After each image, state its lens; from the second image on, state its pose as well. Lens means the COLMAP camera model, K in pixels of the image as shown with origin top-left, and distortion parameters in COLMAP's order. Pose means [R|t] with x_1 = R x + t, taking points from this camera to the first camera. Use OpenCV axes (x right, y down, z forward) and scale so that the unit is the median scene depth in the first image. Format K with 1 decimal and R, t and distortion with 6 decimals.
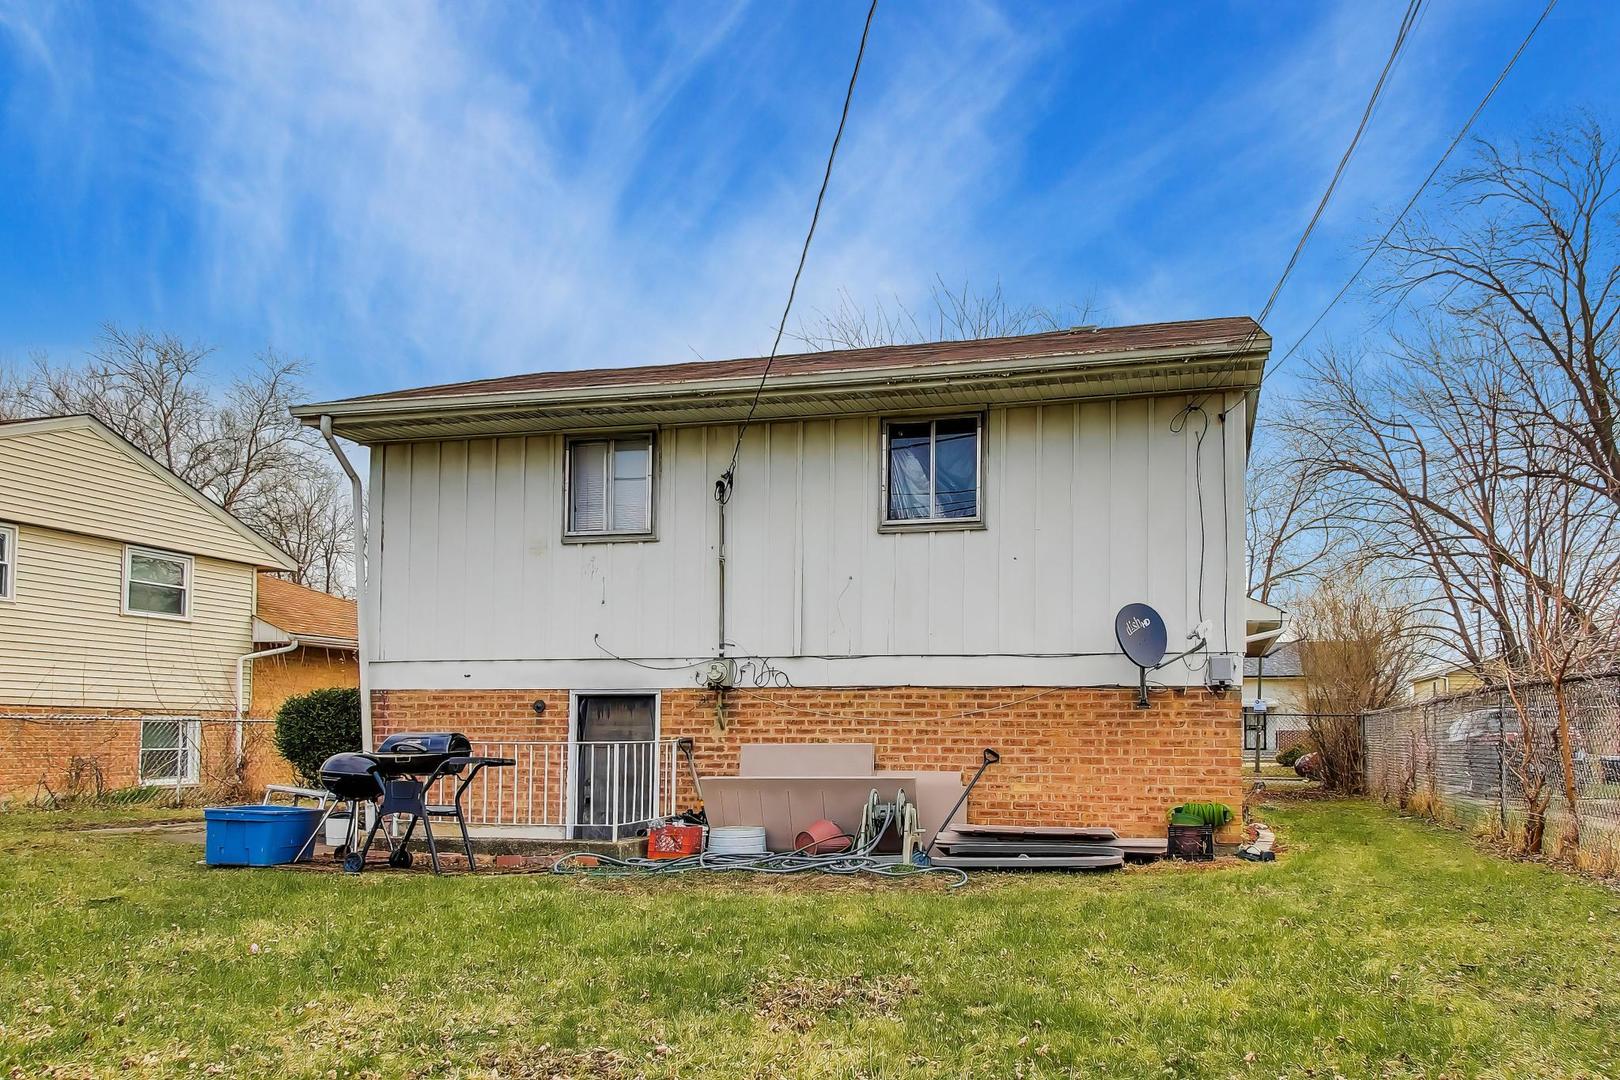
lens RADIAL K [[1272.7, 0, 811.5], [0, 1272.7, 652.2], [0, 0, 1]] dist [0.342802, -0.000665]
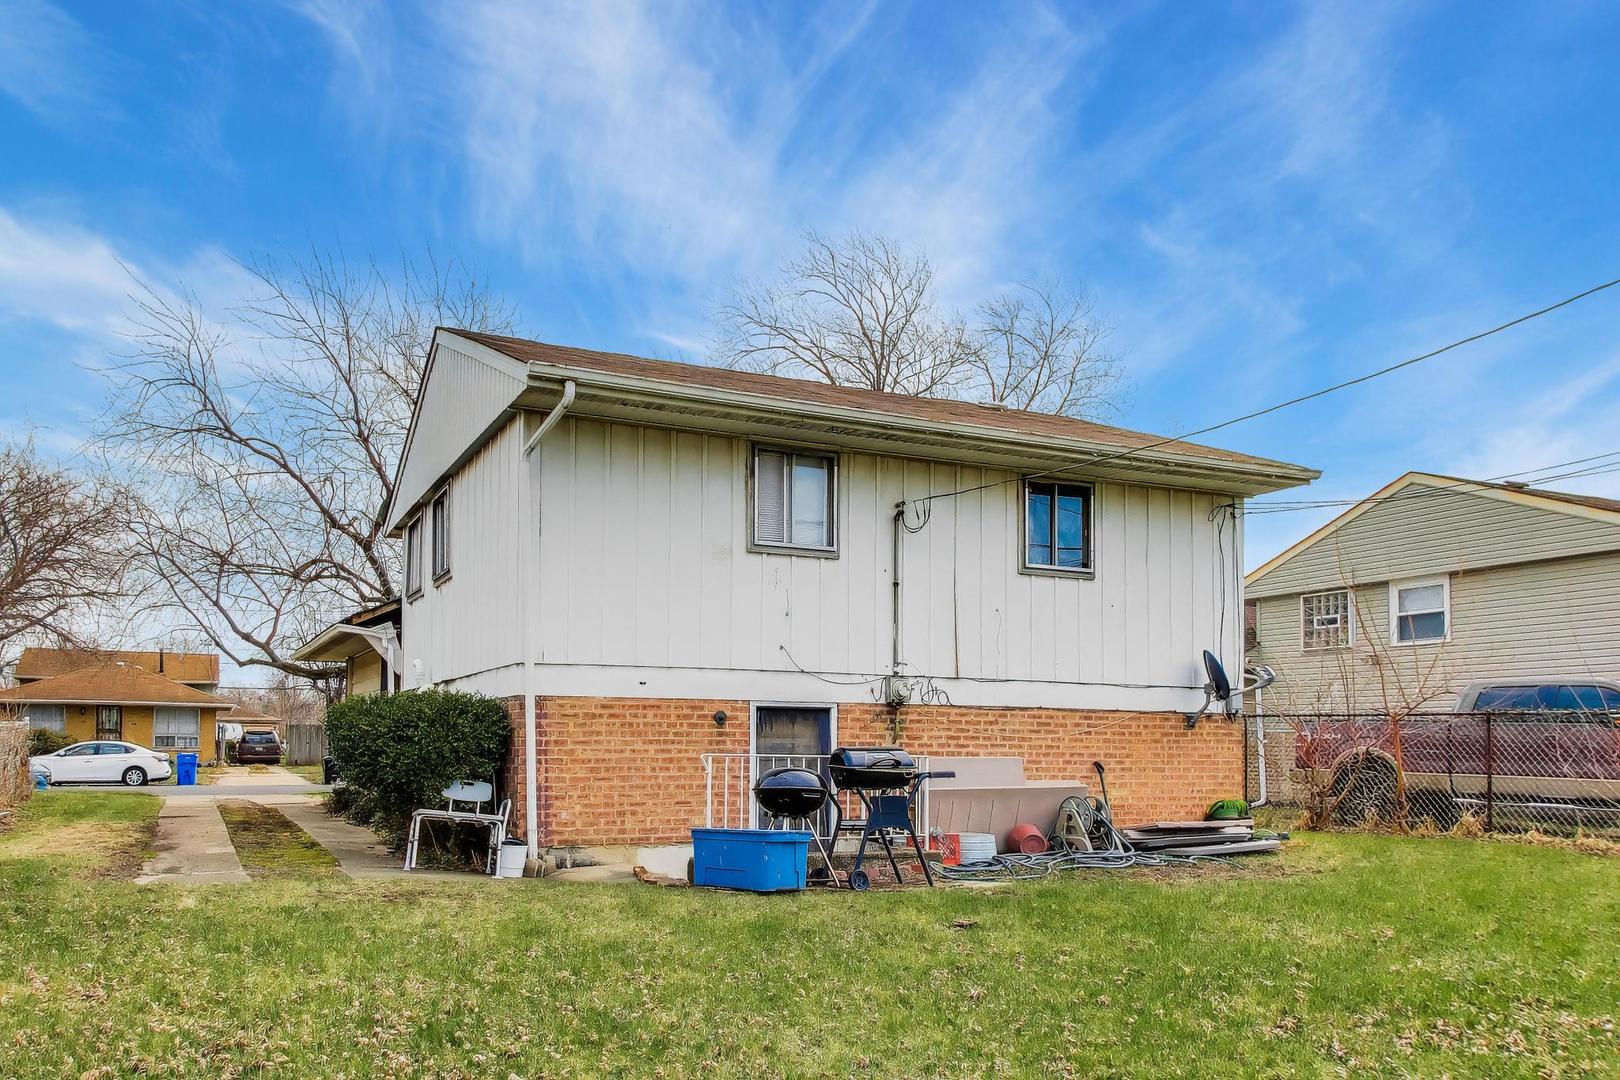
lens RADIAL K [[1272.7, 0, 811.5], [0, 1272.7, 652.2], [0, 0, 1]] dist [0.342802, -0.000665]
pose [[0.728861, 0.048072, 0.682972, -0.869116], [-0.048978, 0.998637, -0.018023, 0.007484], [-0.682908, -0.020314, 0.730222, 0.280579]]
